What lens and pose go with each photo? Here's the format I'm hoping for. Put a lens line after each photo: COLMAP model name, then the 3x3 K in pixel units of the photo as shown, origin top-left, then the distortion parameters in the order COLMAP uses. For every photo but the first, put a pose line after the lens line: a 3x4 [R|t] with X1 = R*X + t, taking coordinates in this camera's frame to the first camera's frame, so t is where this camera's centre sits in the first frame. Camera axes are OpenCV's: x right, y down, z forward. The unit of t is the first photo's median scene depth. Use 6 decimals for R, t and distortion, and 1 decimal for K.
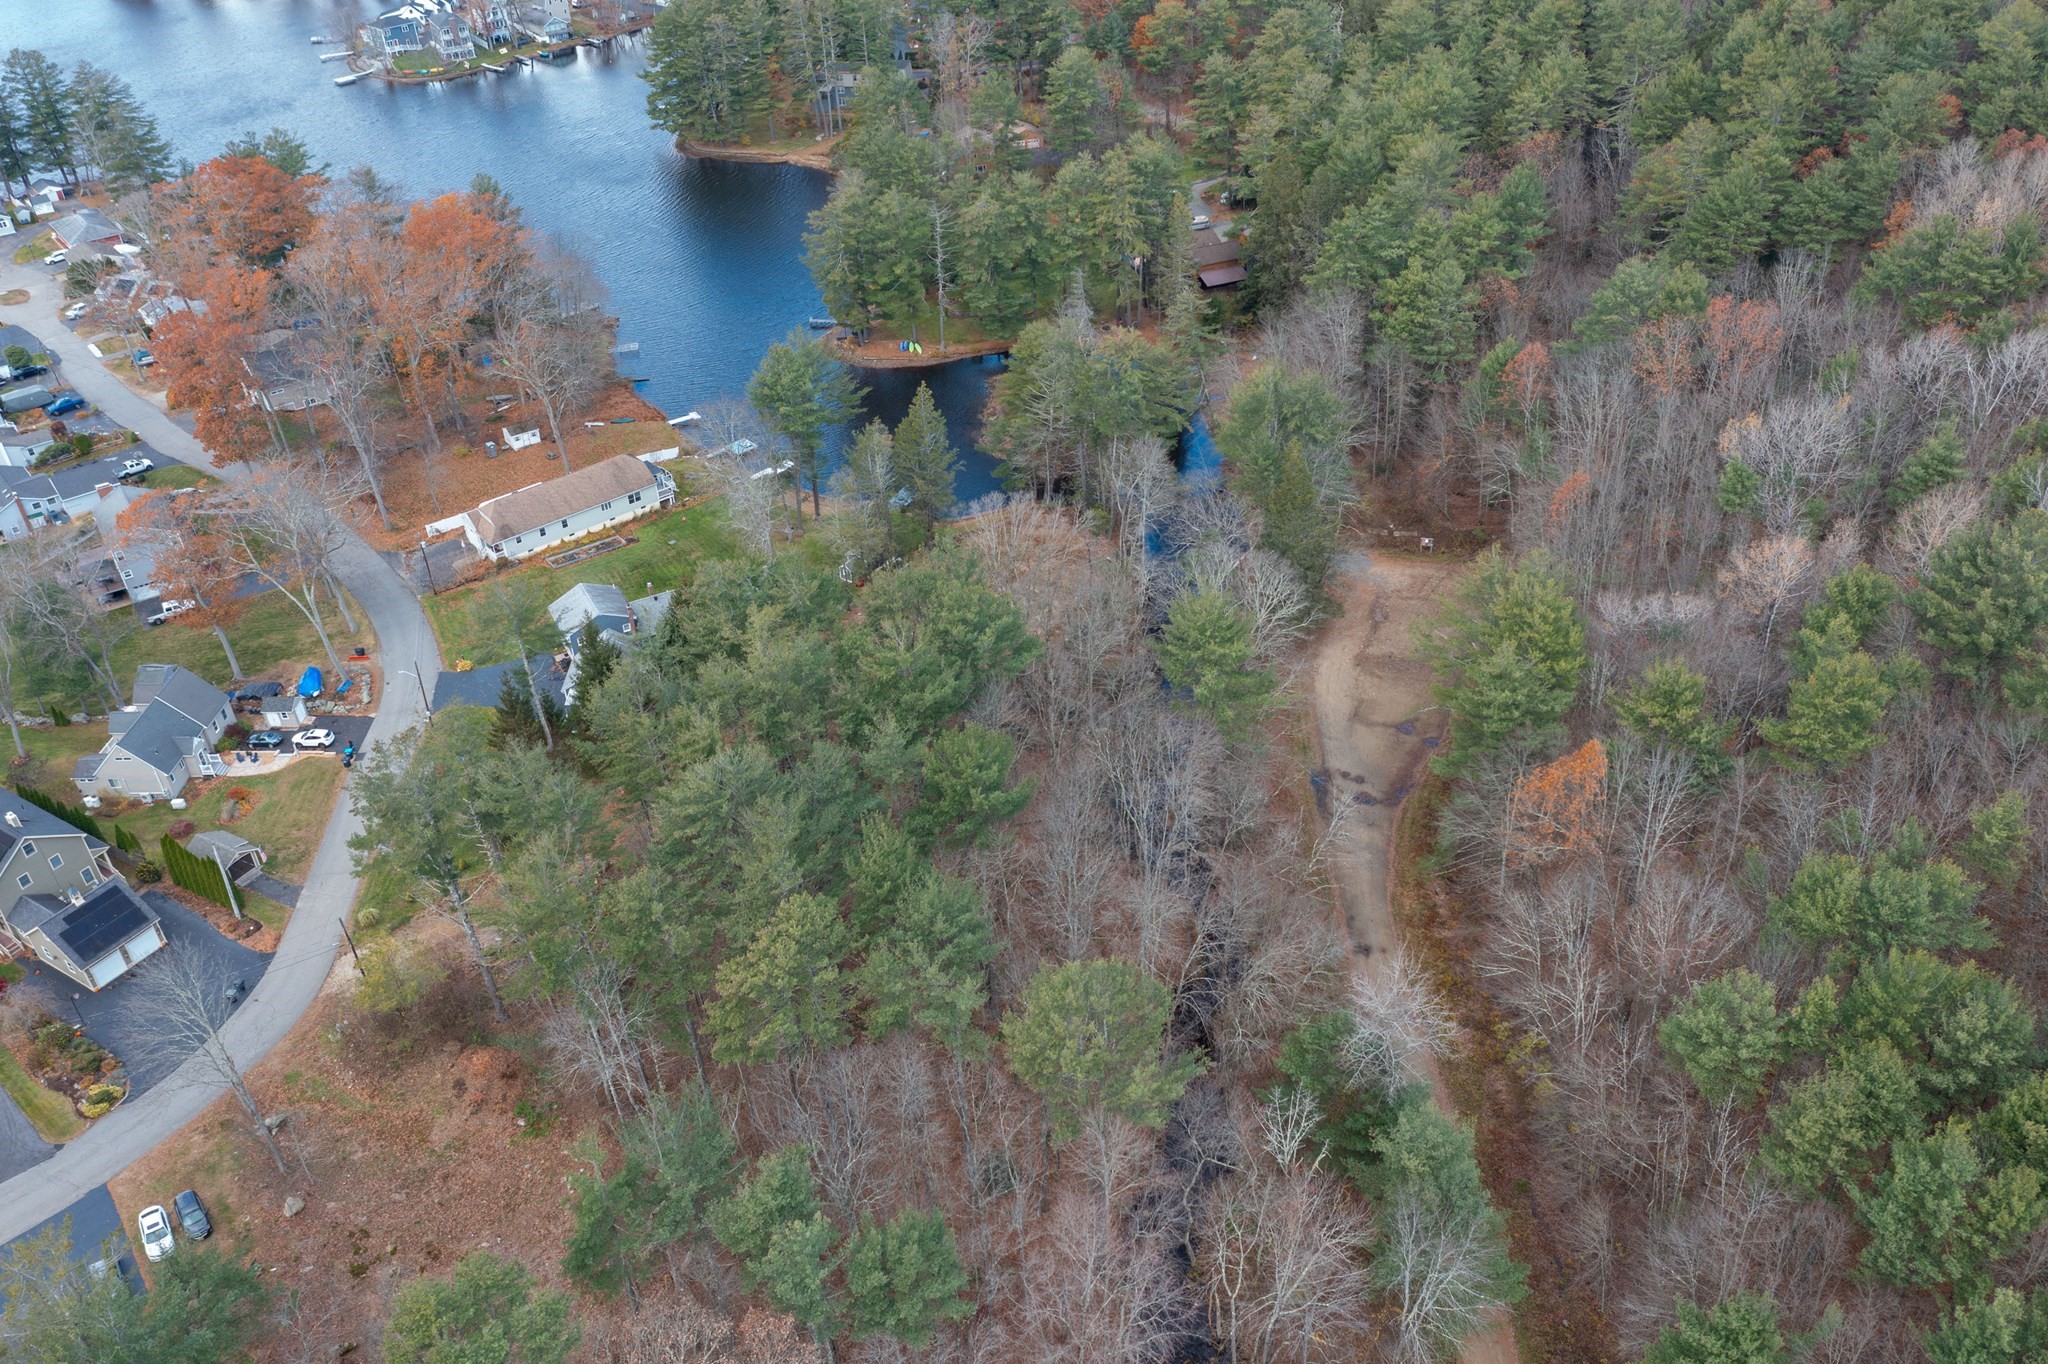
lens RADIAL K [[1598.0, 0, 1016.3], [0, 1598.0, 685.1], [0, 0, 1]] dist [-0.007858, -0.006915]
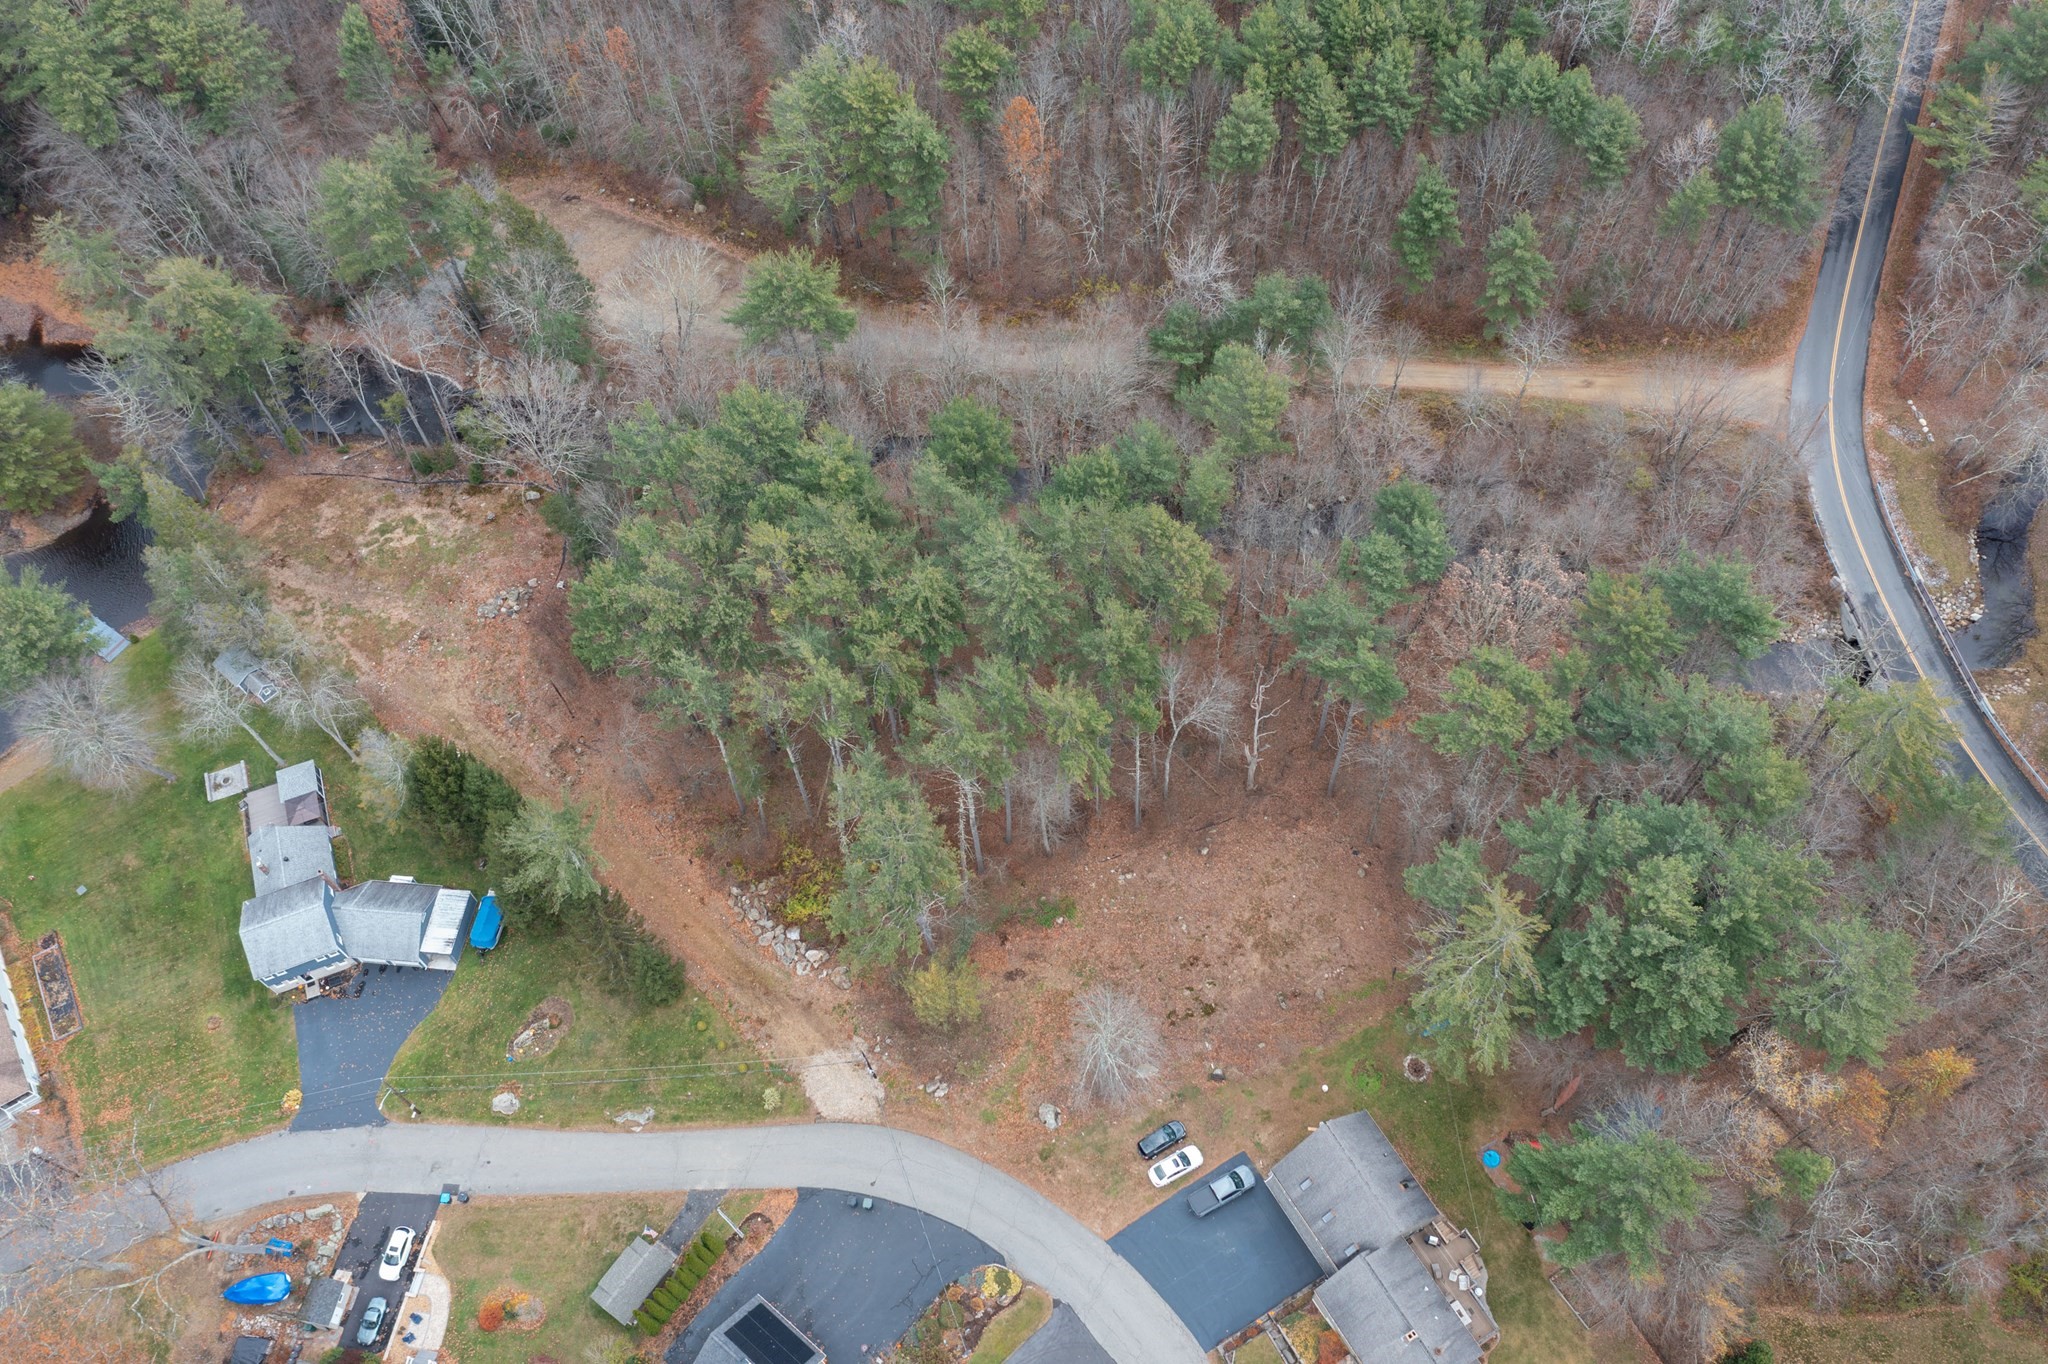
lens RADIAL K [[1598.0, 0, 1016.3], [0, 1598.0, 685.1], [0, 0, 1]] dist [-0.007858, -0.006915]
pose [[0.124693, -0.829069, 0.545066, -0.489045], [0.595849, 0.501833, 0.626999, -0.347248], [-0.793357, 0.246594, 0.556575, 0.190599]]
